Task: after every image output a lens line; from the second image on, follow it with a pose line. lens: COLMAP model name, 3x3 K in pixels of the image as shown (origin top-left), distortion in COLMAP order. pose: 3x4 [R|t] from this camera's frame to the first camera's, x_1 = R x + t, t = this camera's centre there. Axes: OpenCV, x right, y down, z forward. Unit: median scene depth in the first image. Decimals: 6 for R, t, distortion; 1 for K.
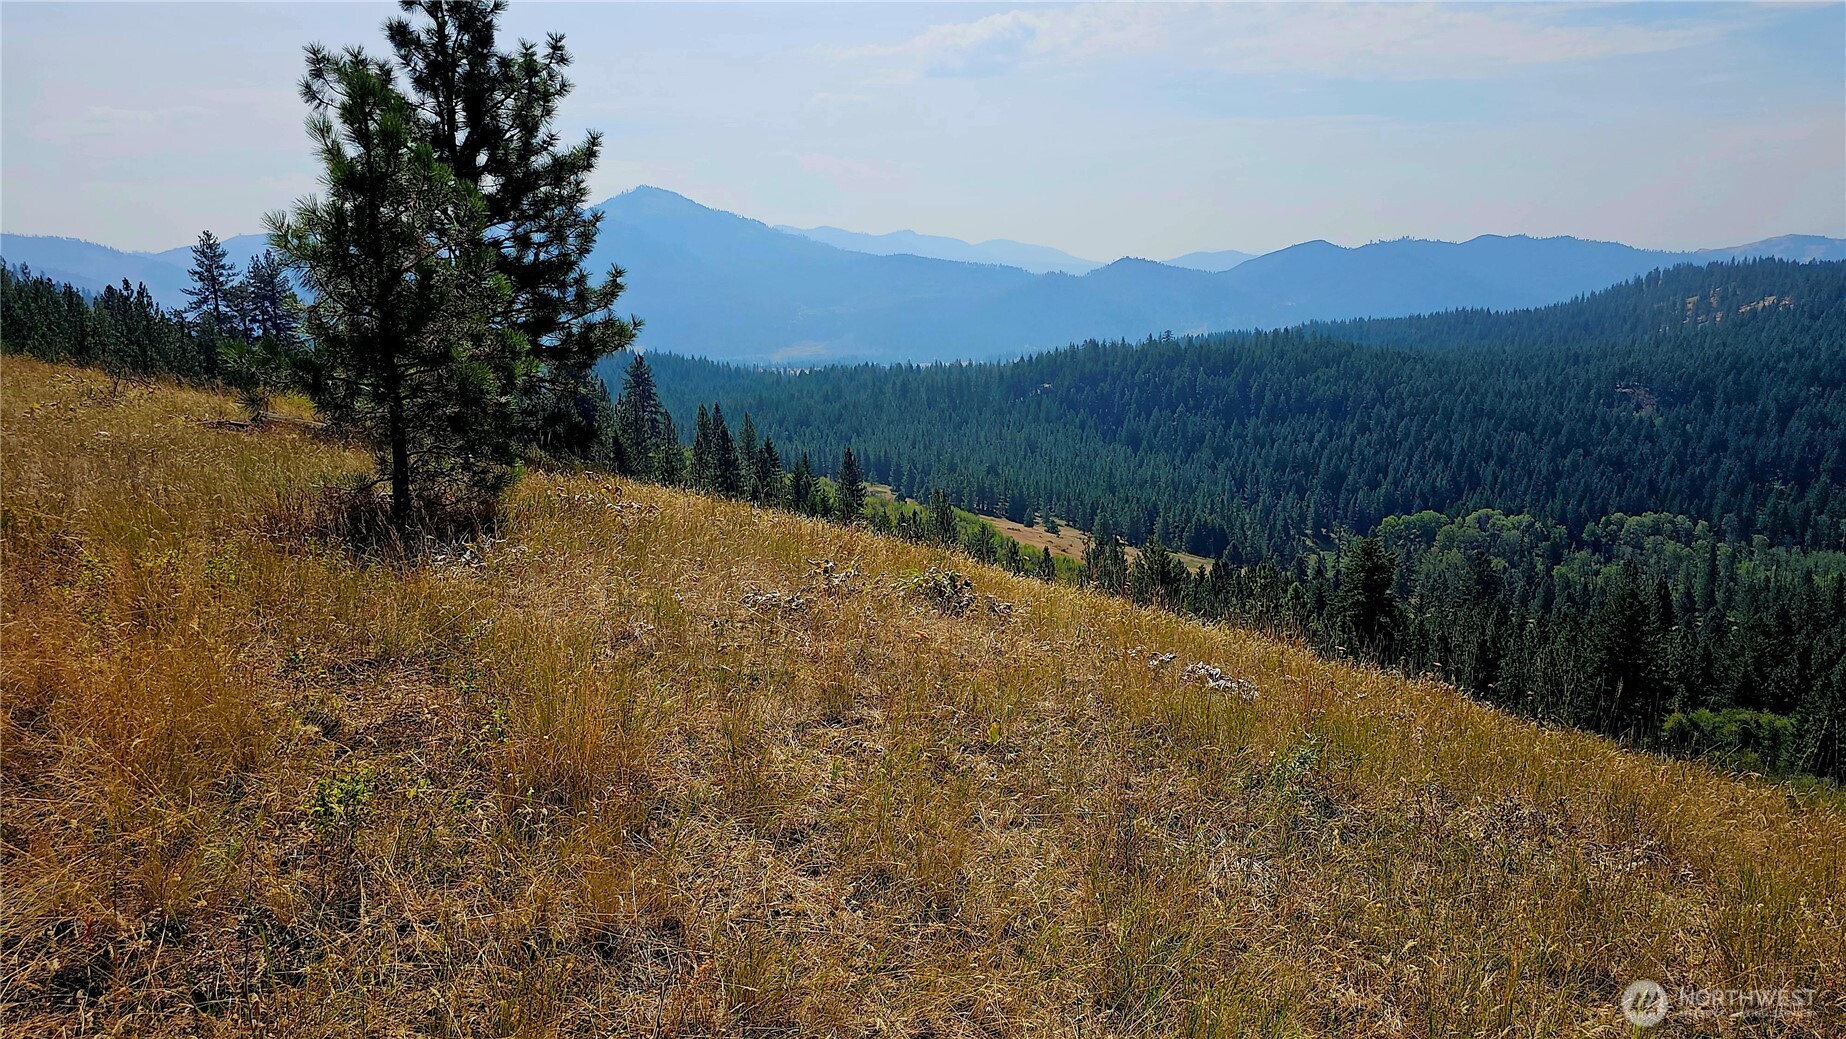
lens RADIAL K [[1238.0, 0, 907.7], [0, 1238.0, 511.2], [0, 0, 1]] dist [0.066459, -0.070489]
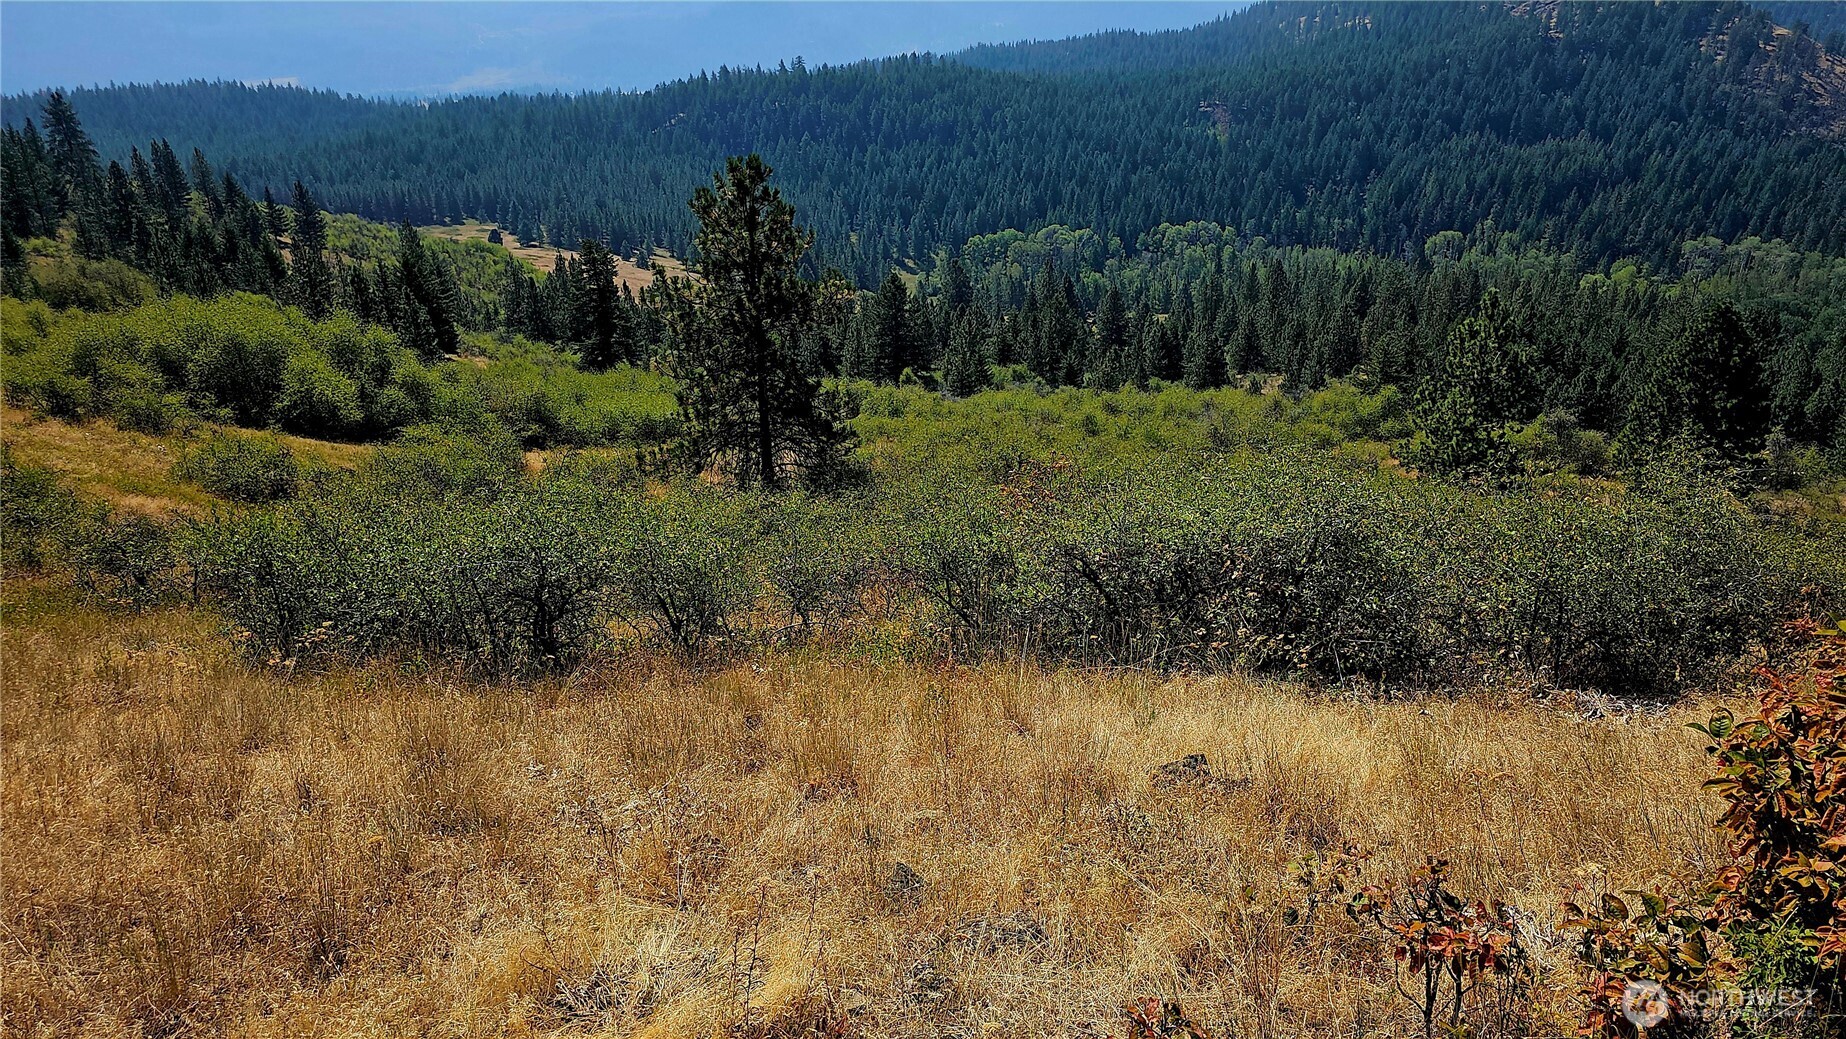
lens RADIAL K [[1238.0, 0, 923.1], [0, 1238.0, 510.6], [0, 0, 1]] dist [0.066459, -0.070489]
pose [[0.975203, -0.087297, 0.203367, 0.080865], [0.043871, 0.976935, 0.208984, 0.008484], [-0.216920, -0.194880, 0.956539, -0.067002]]
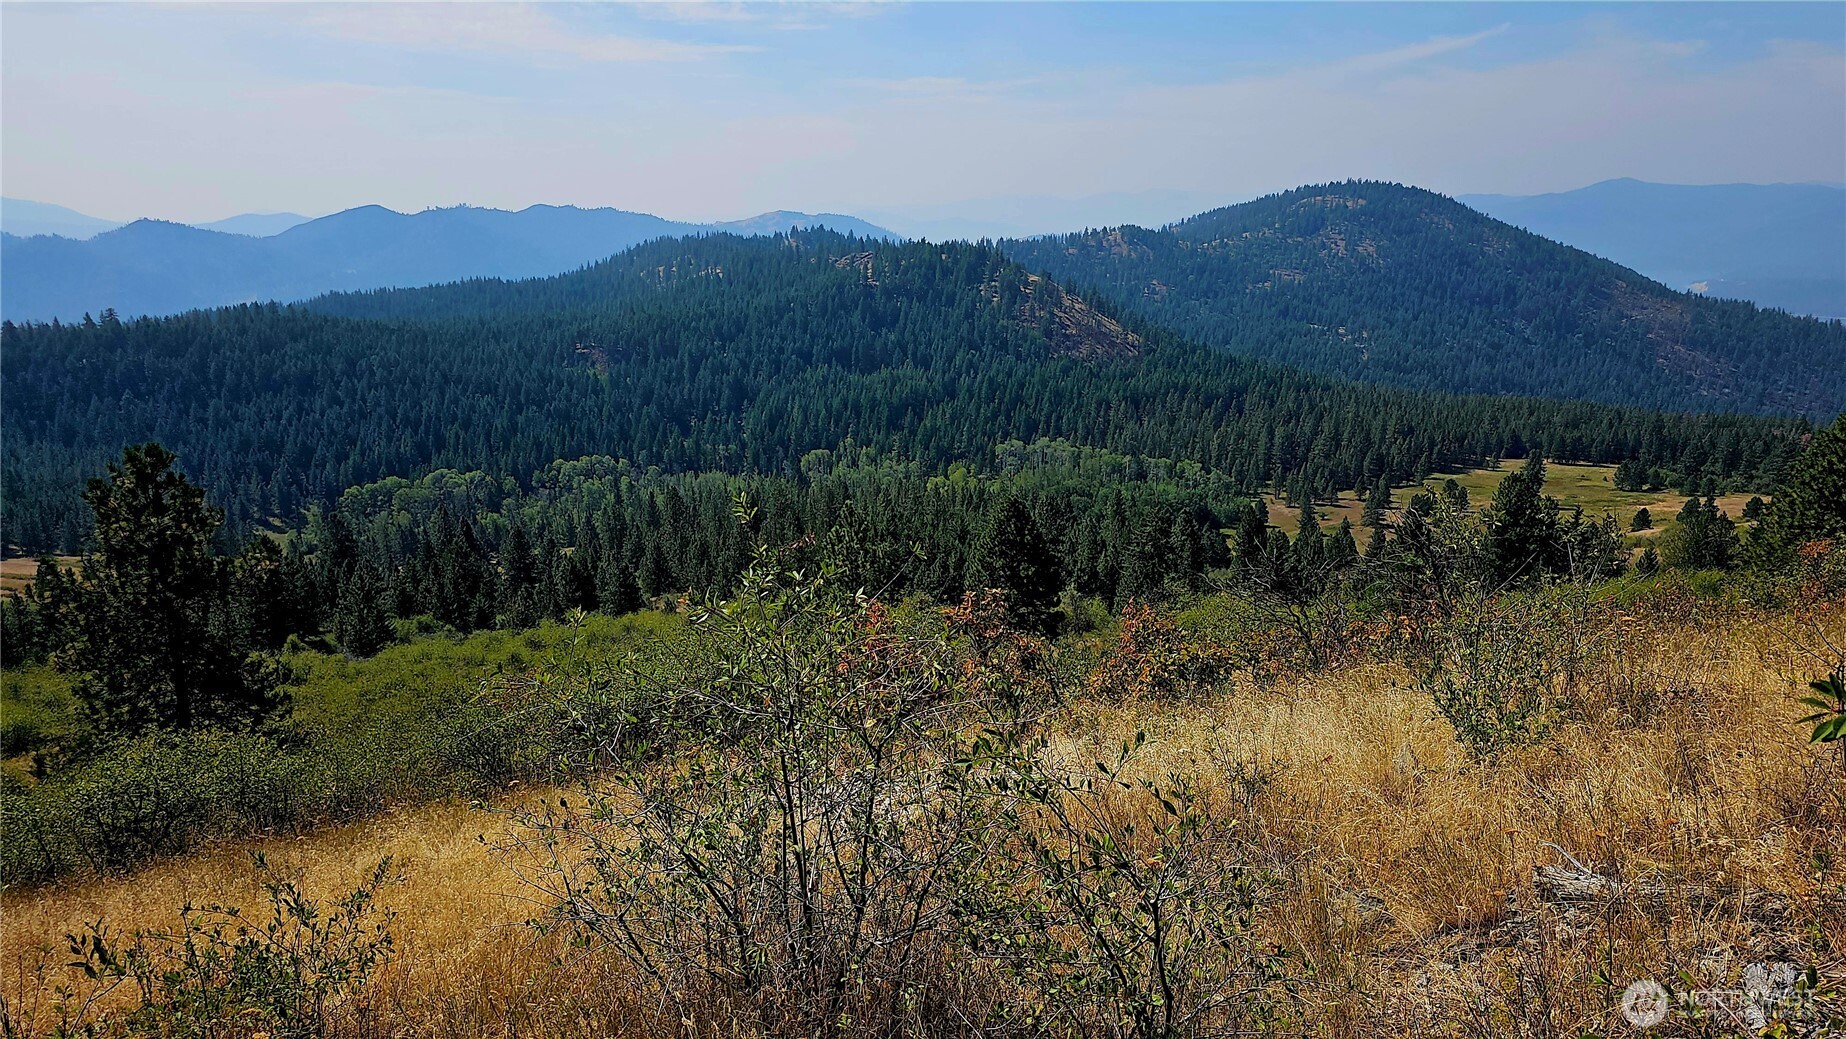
lens RADIAL K [[1238.0, 0, 920.4], [0, 1238.0, 515.1], [0, 0, 1]] dist [0.066459, -0.070489]
pose [[0.765072, -0.137281, 0.629141, 0.076720], [0.118856, 0.990330, 0.071559, 0.007723], [-0.632881, 0.020030, 0.773990, -0.075034]]
